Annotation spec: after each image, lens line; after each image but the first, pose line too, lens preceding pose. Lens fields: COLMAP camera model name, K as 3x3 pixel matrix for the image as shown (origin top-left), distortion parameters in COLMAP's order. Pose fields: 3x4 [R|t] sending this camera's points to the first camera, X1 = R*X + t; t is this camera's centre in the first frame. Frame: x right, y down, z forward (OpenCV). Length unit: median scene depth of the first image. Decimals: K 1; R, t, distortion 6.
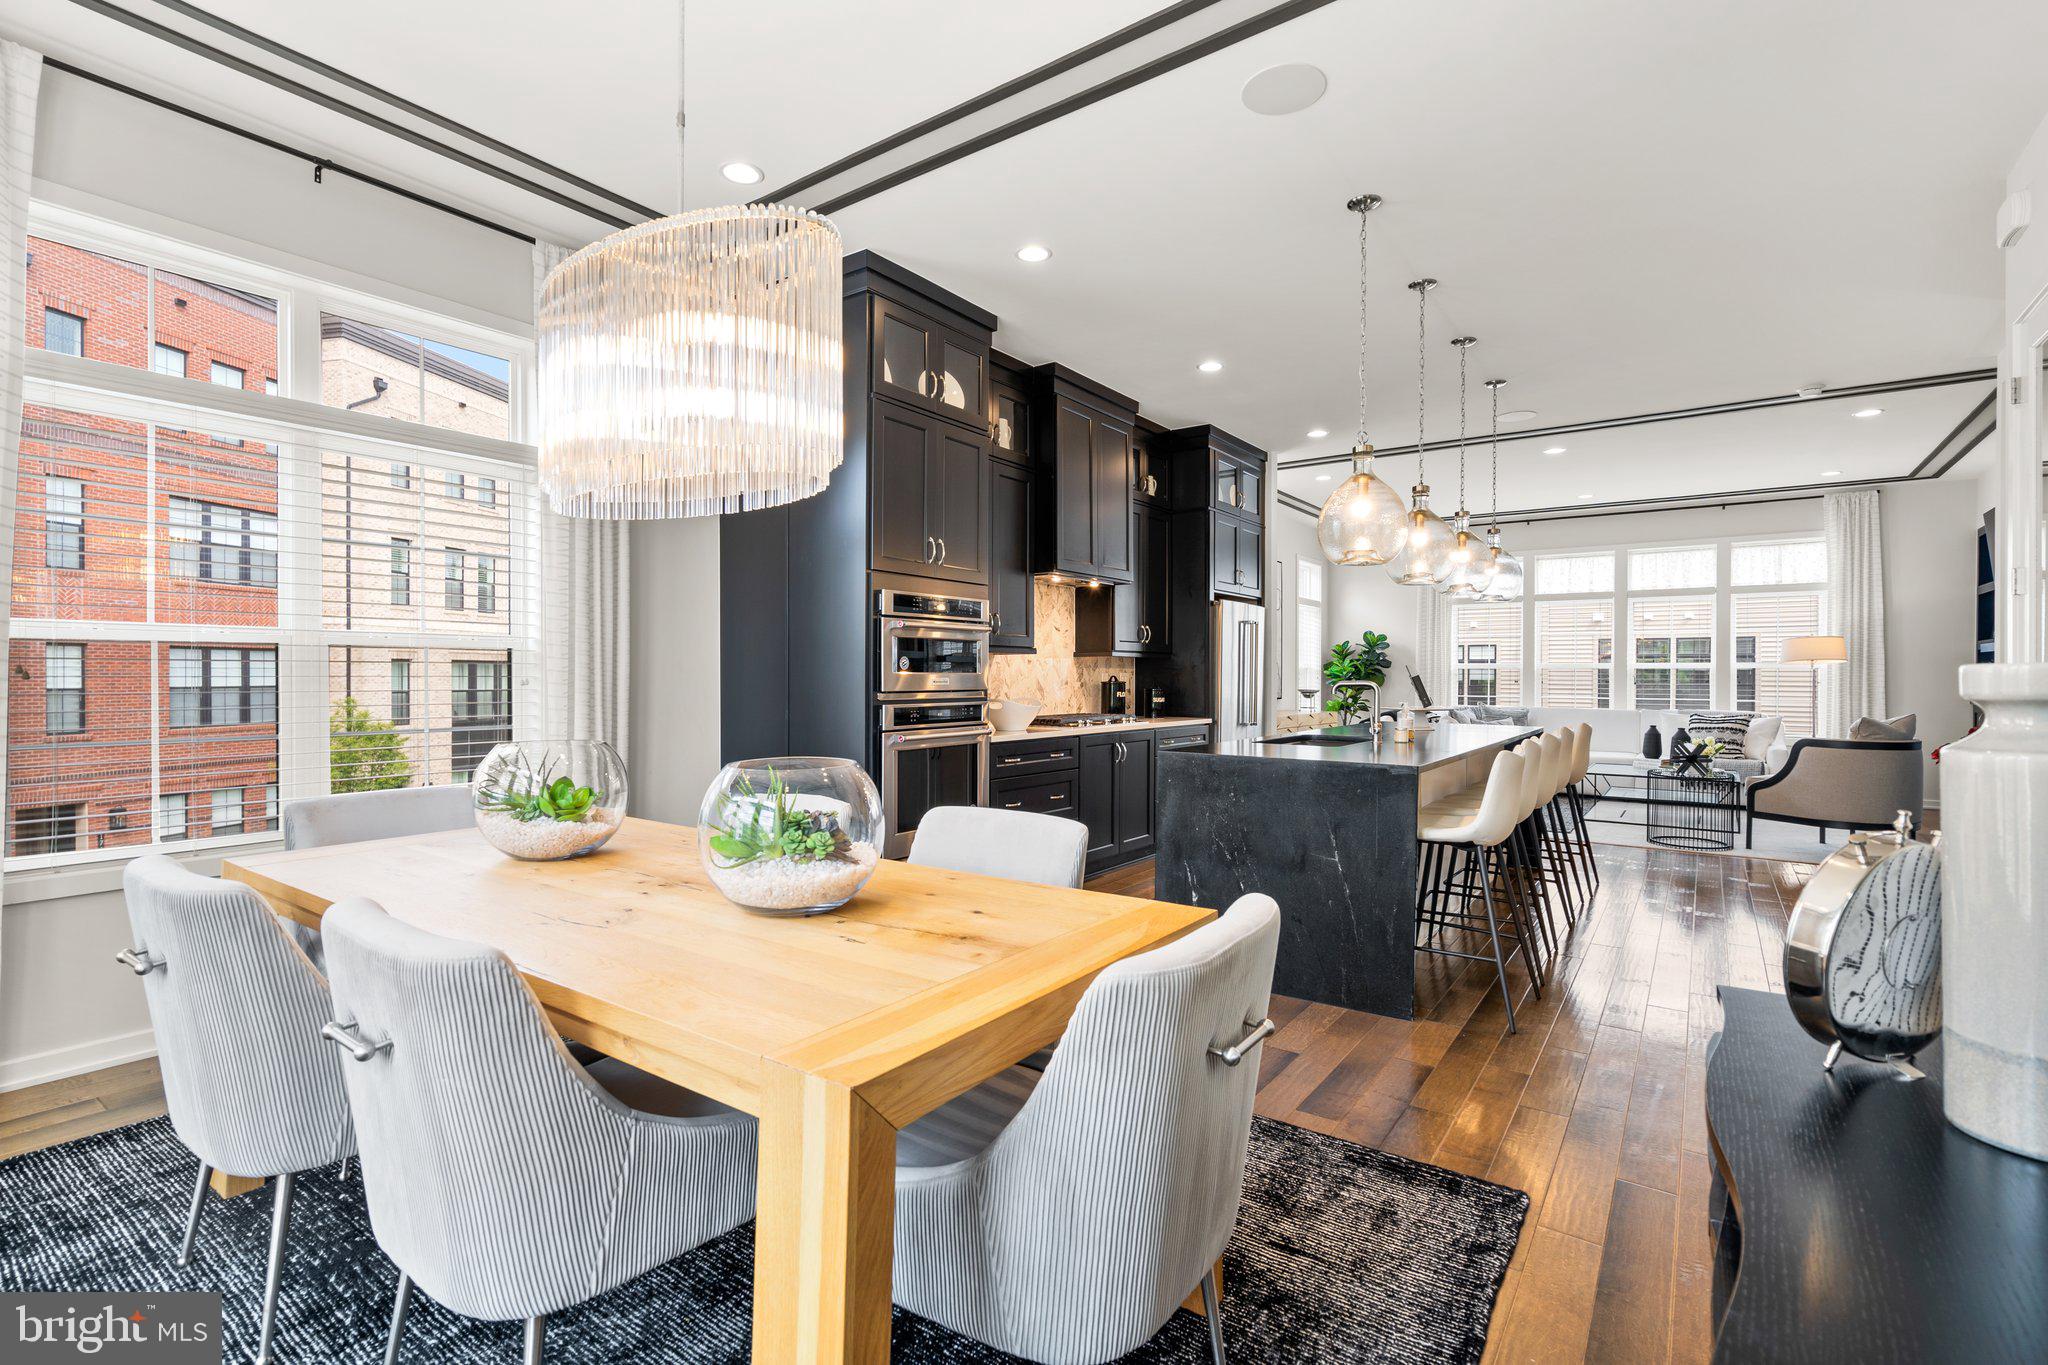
lens RADIAL K [[927.2, 0, 1020.4], [0, 927.2, 689.9], [0, 0, 1]] dist [-0.006088, 0.002068]
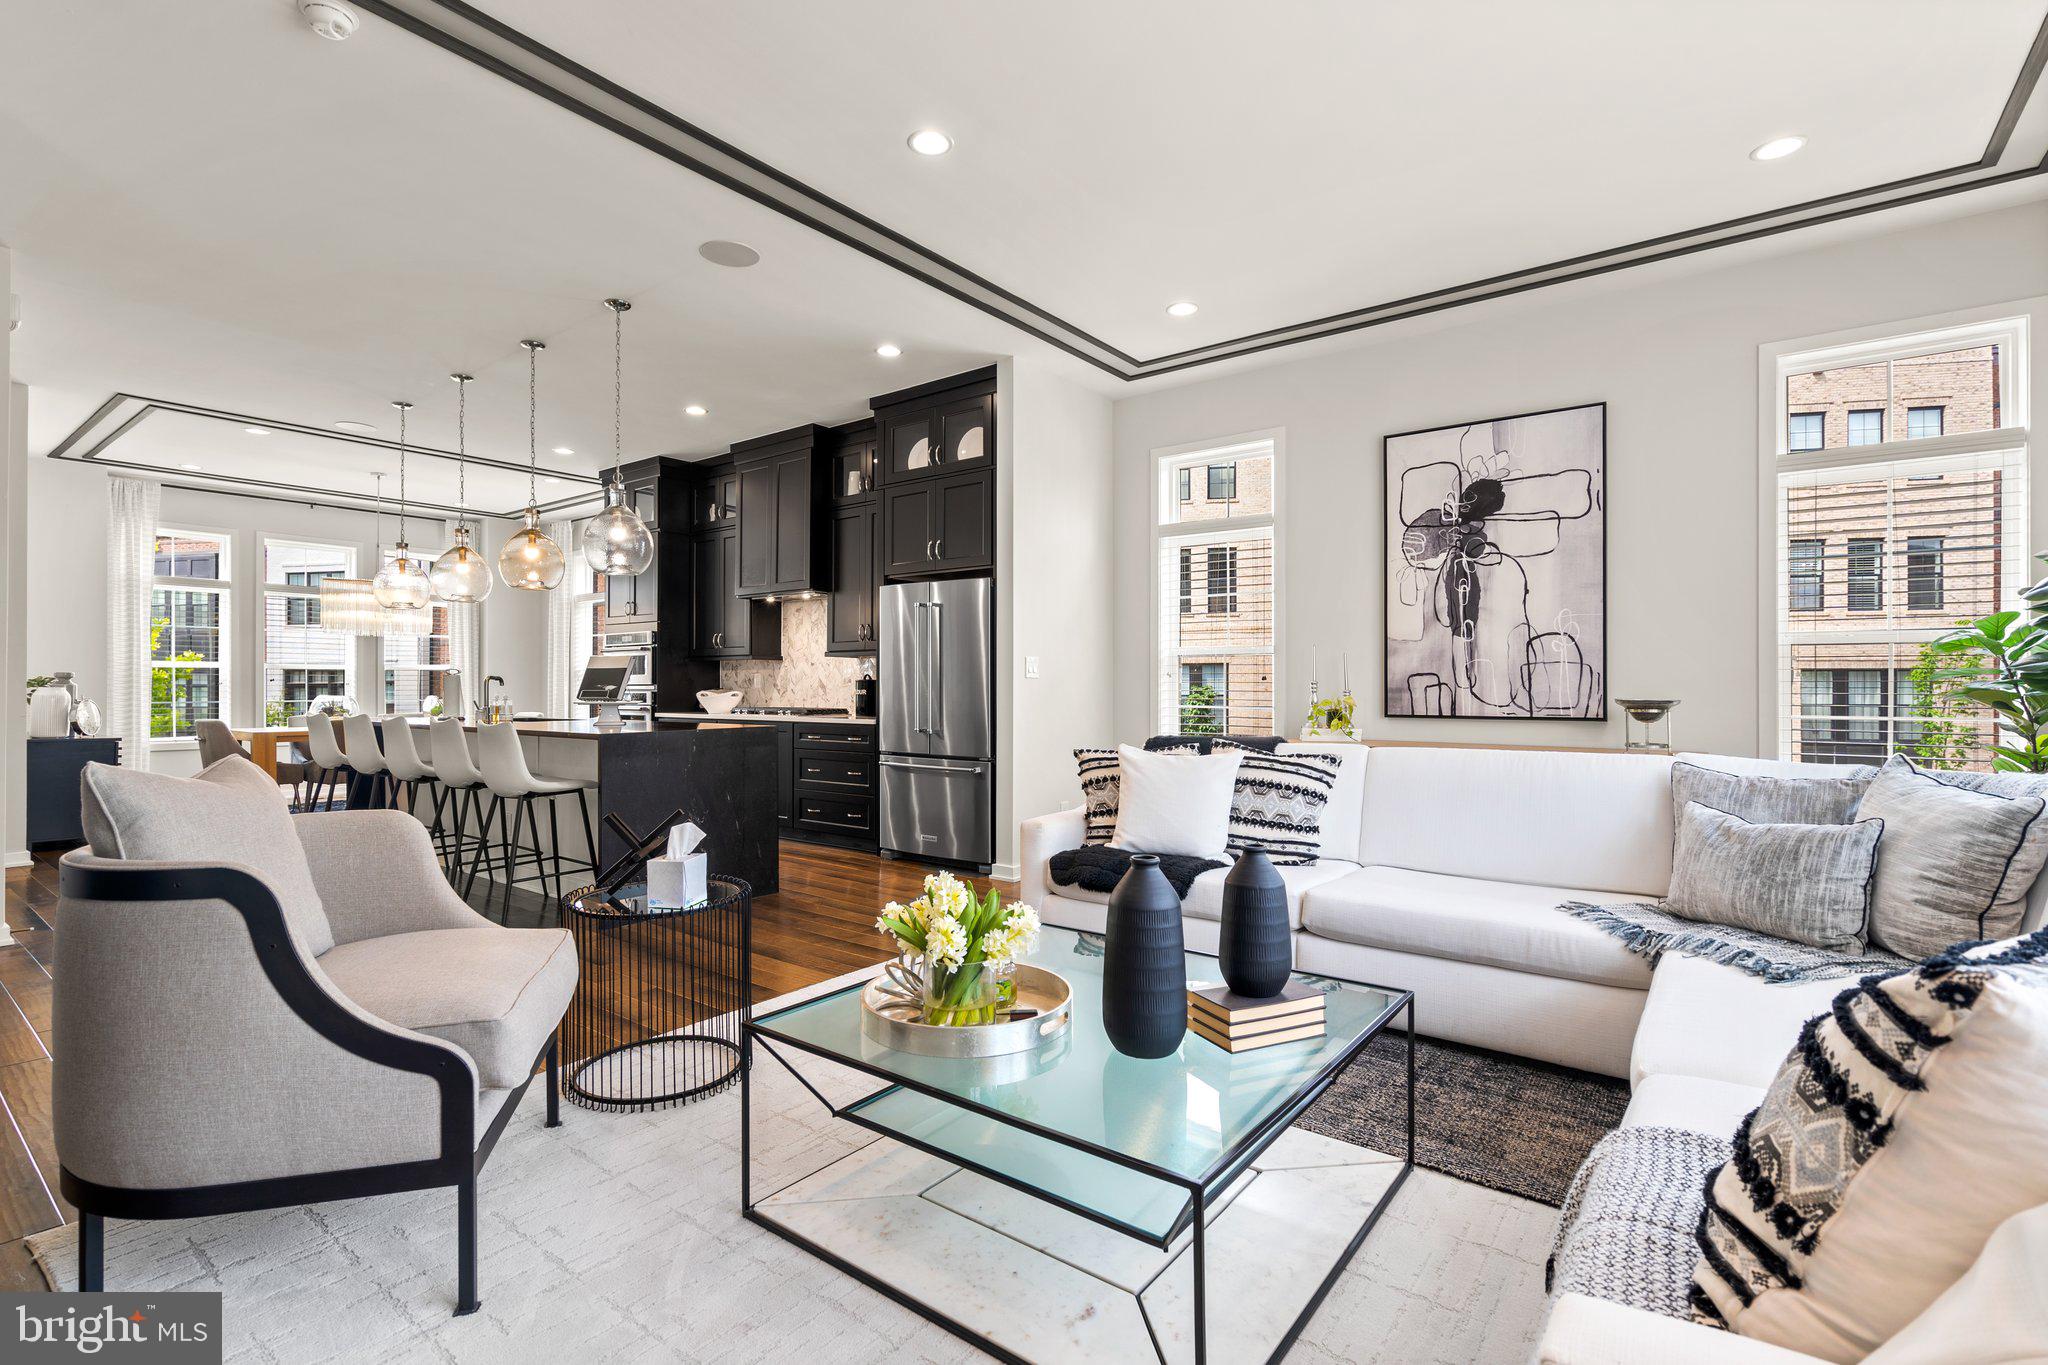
lens RADIAL K [[927.2, 0, 1004.1], [0, 927.2, 676.5], [0, 0, 1]] dist [-0.006088, 0.002068]
pose [[-0.016241, -0.015694, -0.999745, 0.879351], [-0.017257, 0.999732, -0.015414, 0.000369], [0.999719, 0.017003, -0.016508, 0.904480]]
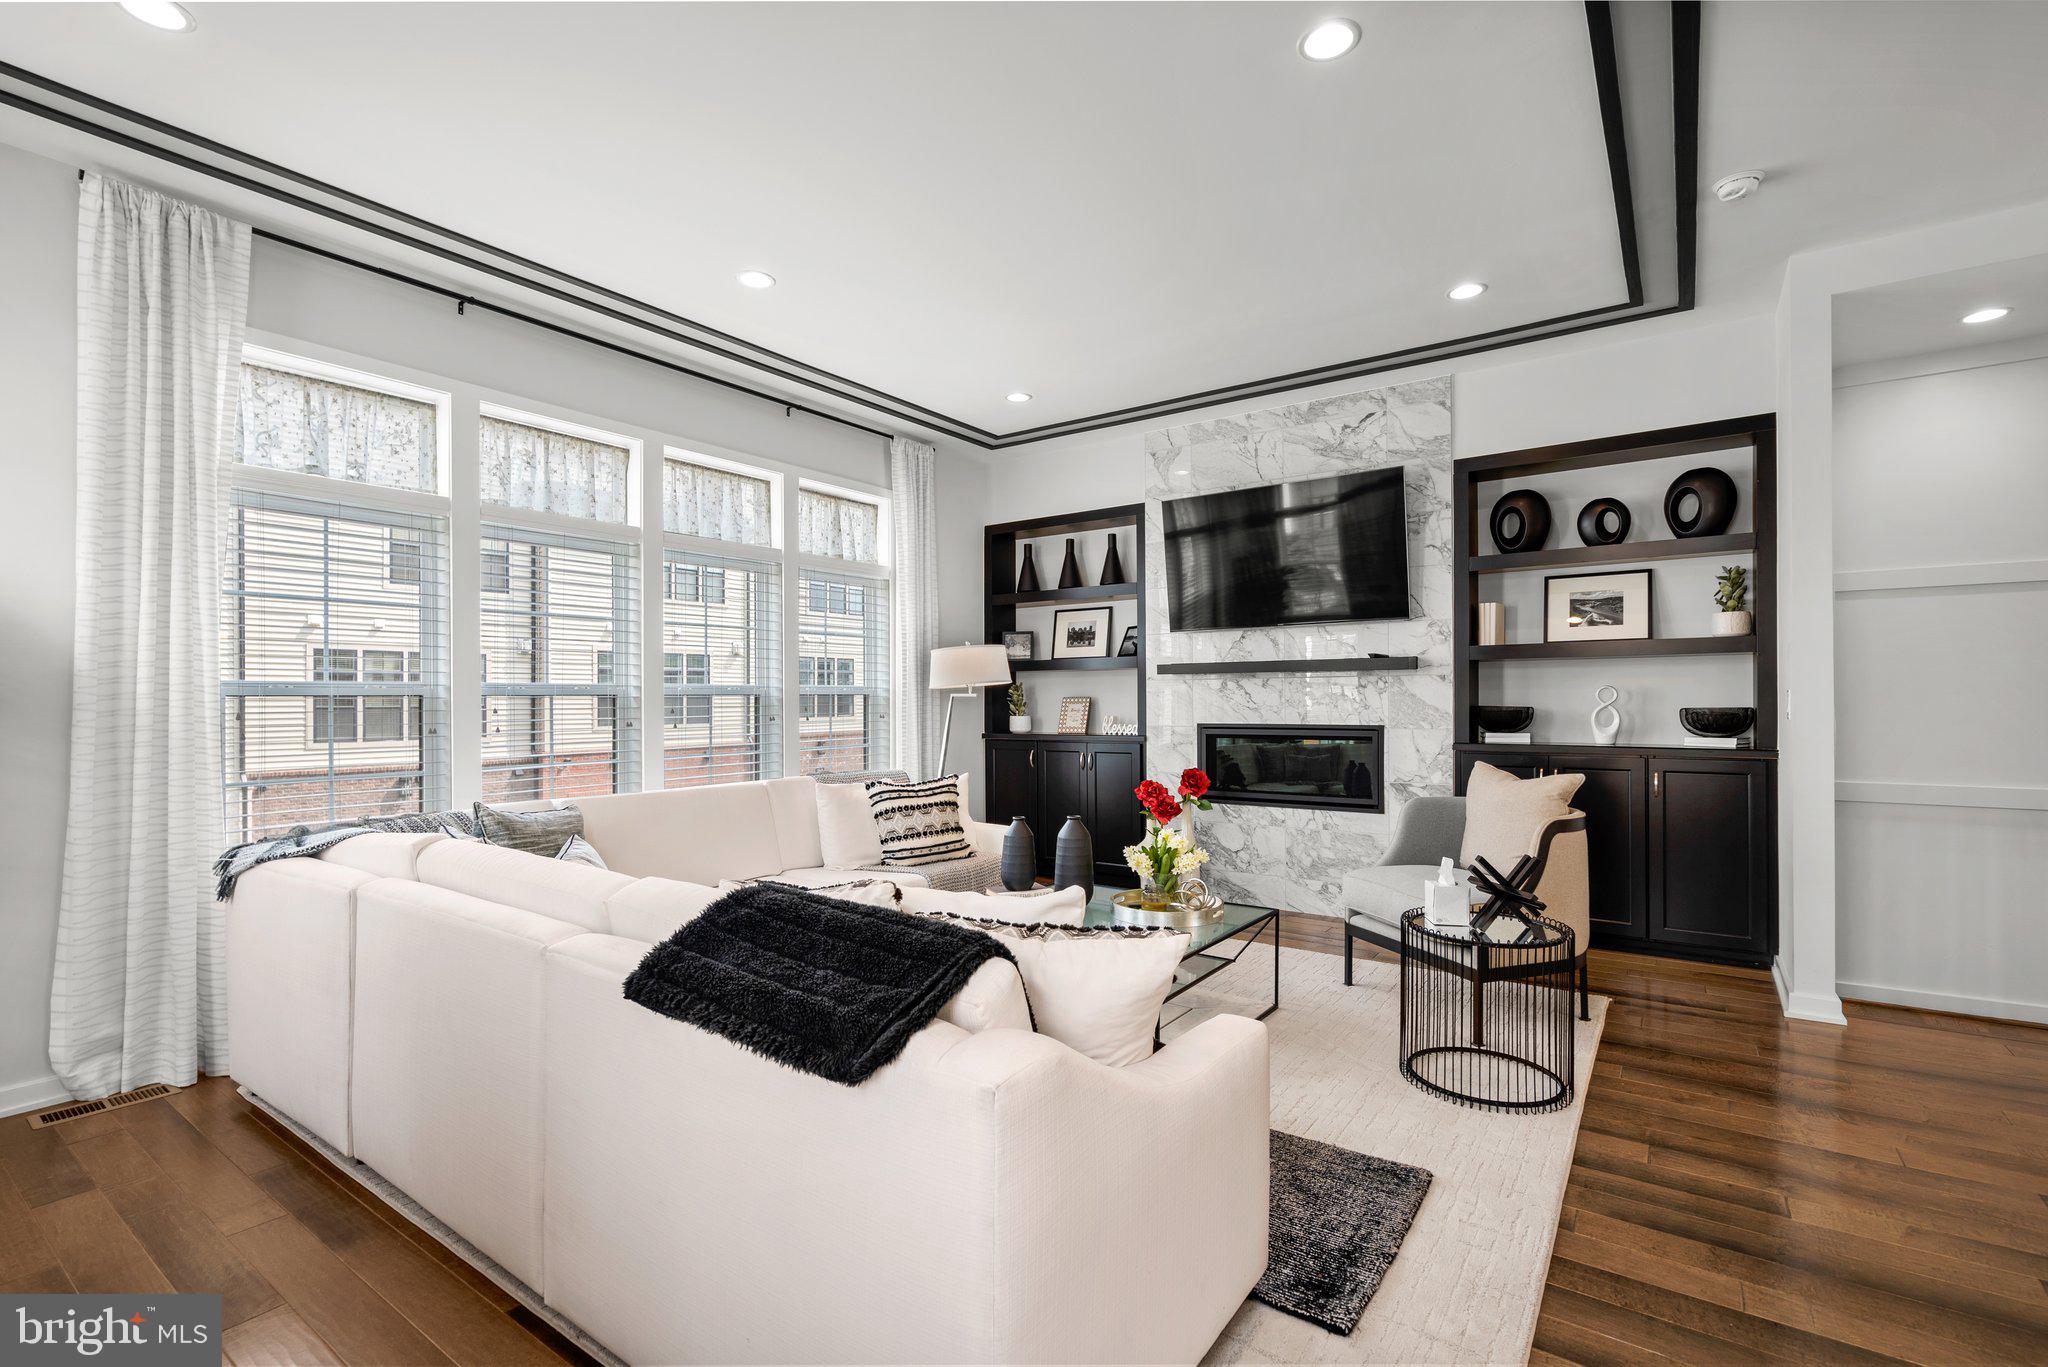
lens RADIAL K [[927.2, 0, 1015.3], [0, 927.2, 697.1], [0, 0, 1]] dist [-0.006088, 0.002068]
pose [[-0.015761, -0.003303, 0.999870, 0.211956], [0.023209, 0.999724, 0.003668, -0.023354], [-0.999606, 0.023264, -0.015680, 0.976668]]
